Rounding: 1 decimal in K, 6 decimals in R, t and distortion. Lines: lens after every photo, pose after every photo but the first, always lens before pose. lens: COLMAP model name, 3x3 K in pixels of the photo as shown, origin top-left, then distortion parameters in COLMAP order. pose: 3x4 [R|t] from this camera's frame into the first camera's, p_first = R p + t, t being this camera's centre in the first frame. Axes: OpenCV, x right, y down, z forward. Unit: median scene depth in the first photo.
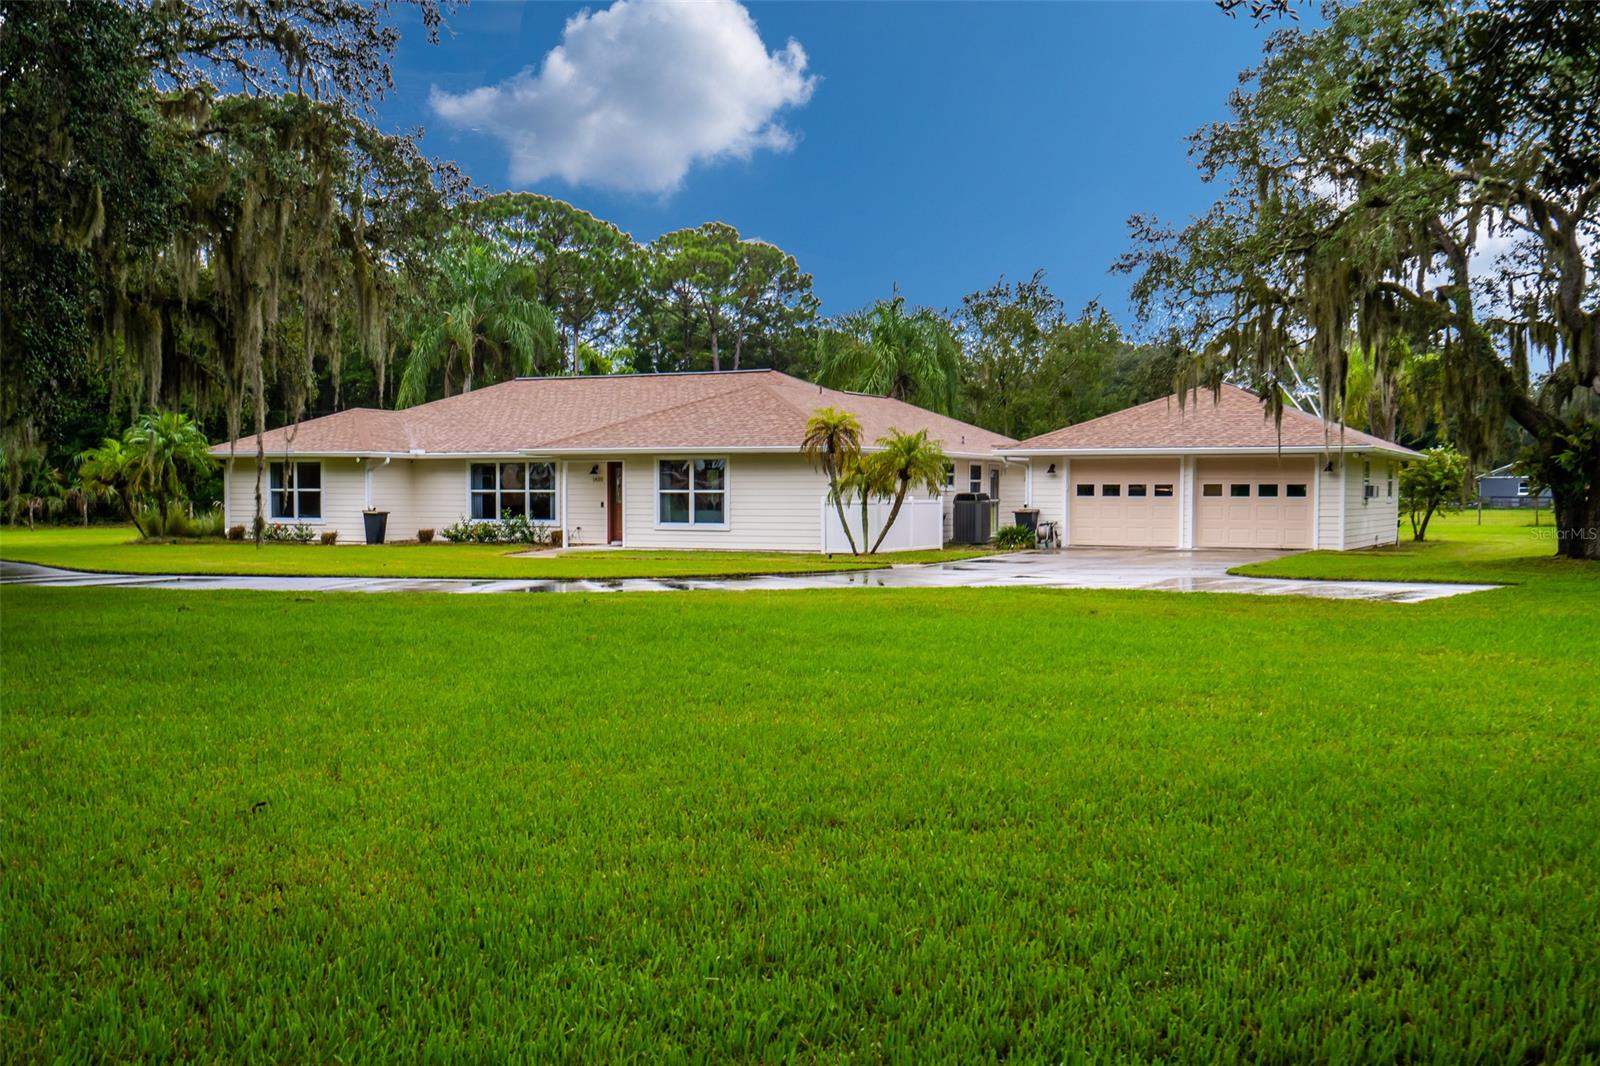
lens RADIAL K [[1728.2, 0, 782.0], [0, 1728.2, 570.4], [0, 0, 1]] dist [0.156791, 0.000000]
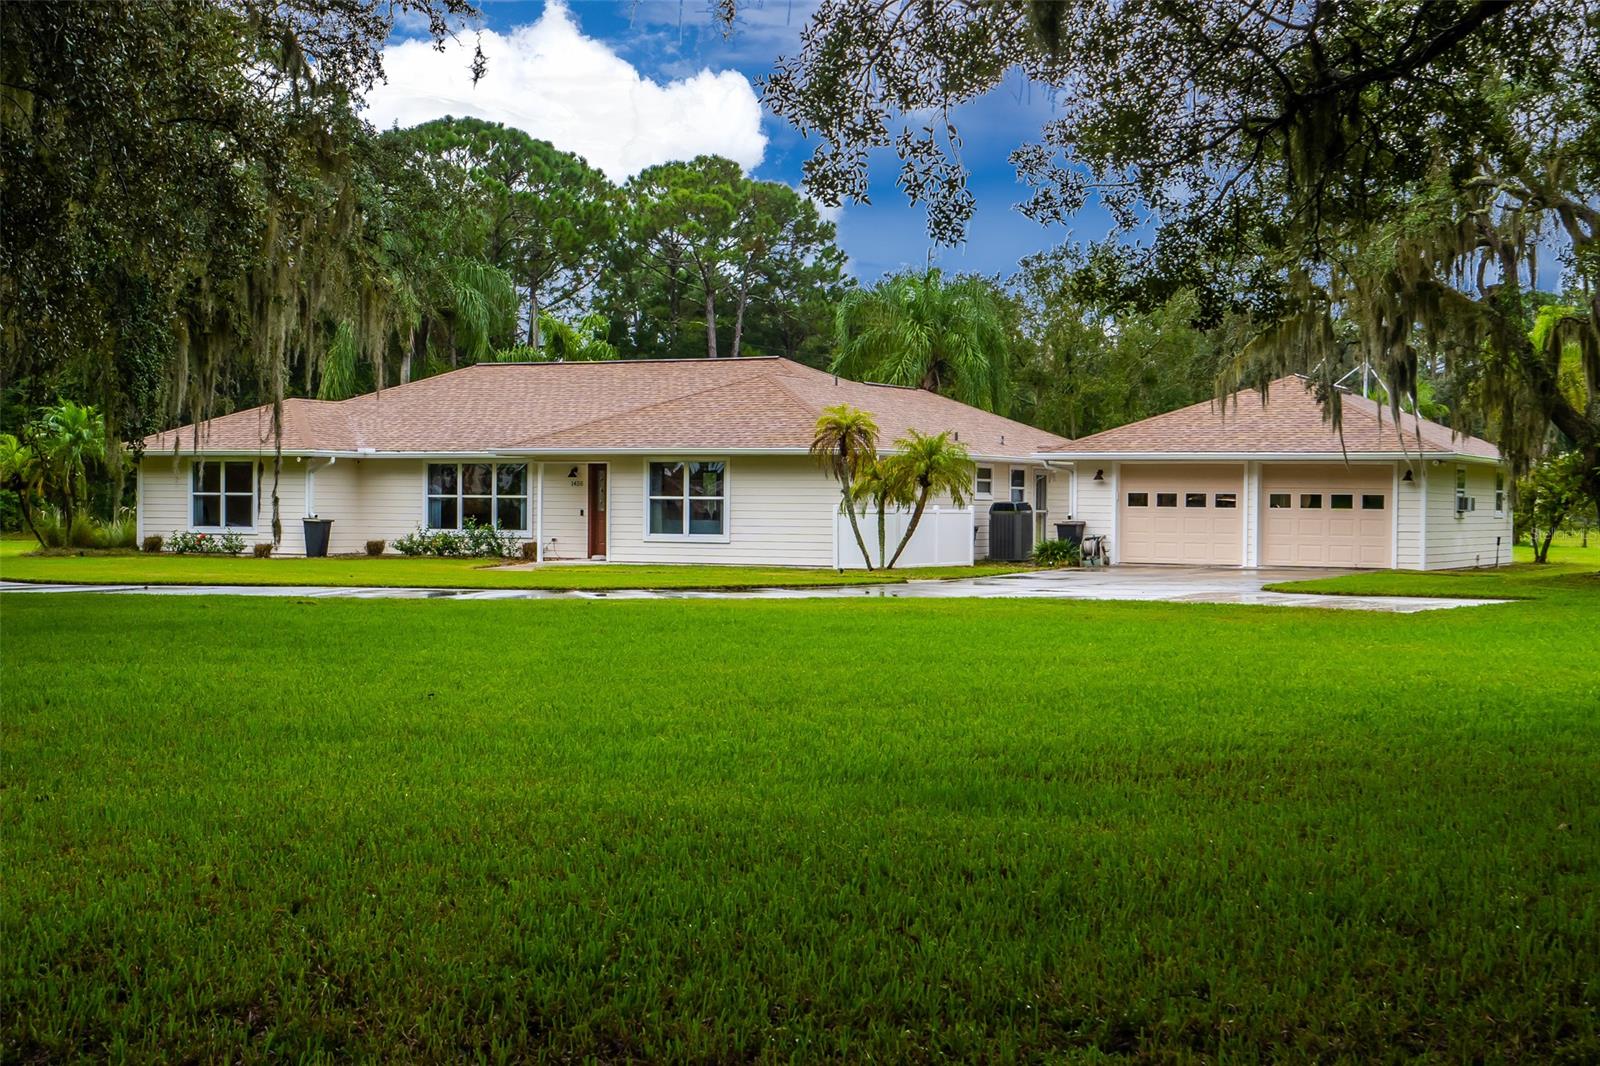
lens RADIAL K [[2393.1, 0, 799.7], [0, 2393.1, 529.5], [0, 0, 1]] dist [0.227799, 0.000000]
pose [[0.999978, 0.006579, 0.000271, 0.004464], [-0.006566, 0.999419, -0.033455, 0.009469], [-0.000491, 0.033452, 0.999440, -0.190841]]
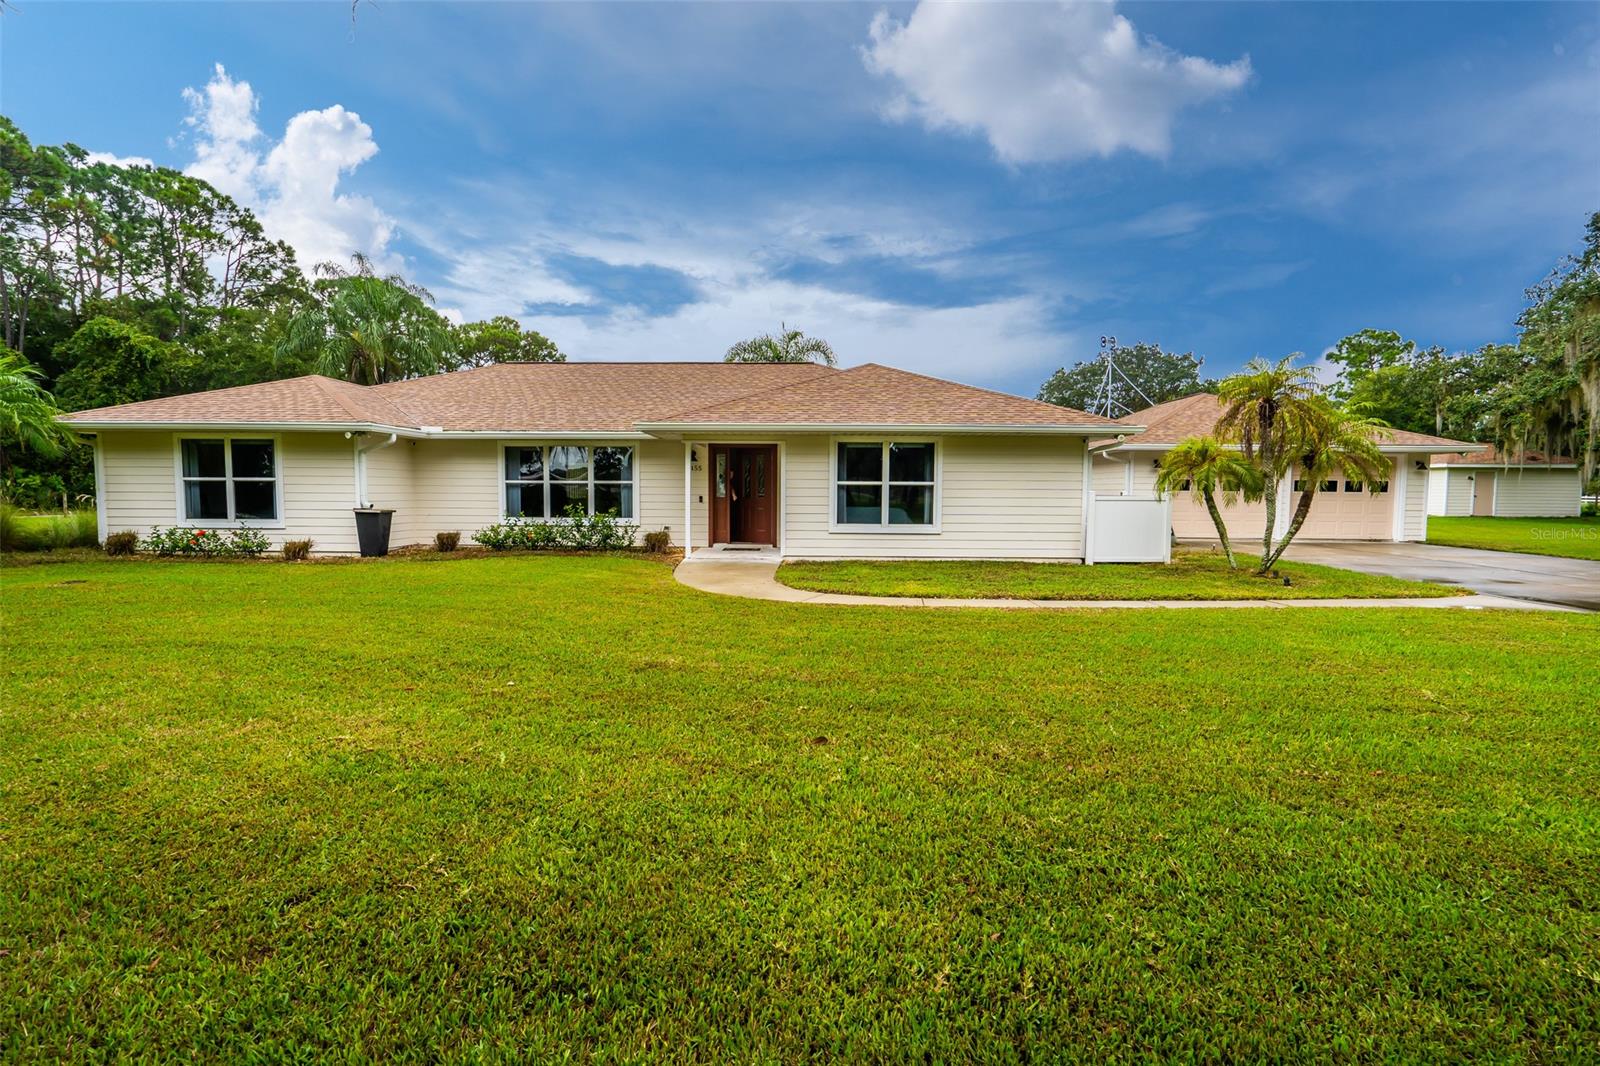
lens RADIAL K [[712.1, 0, 803.9], [0, 712.1, 538.8], [0, 0, 1]] dist [0.009409, 0.000445]
pose [[0.896598, -0.027261, 0.442006, -0.205148], [0.015428, 0.999420, 0.030345, -0.028087], [-0.442577, -0.020388, 0.896498, 0.660815]]
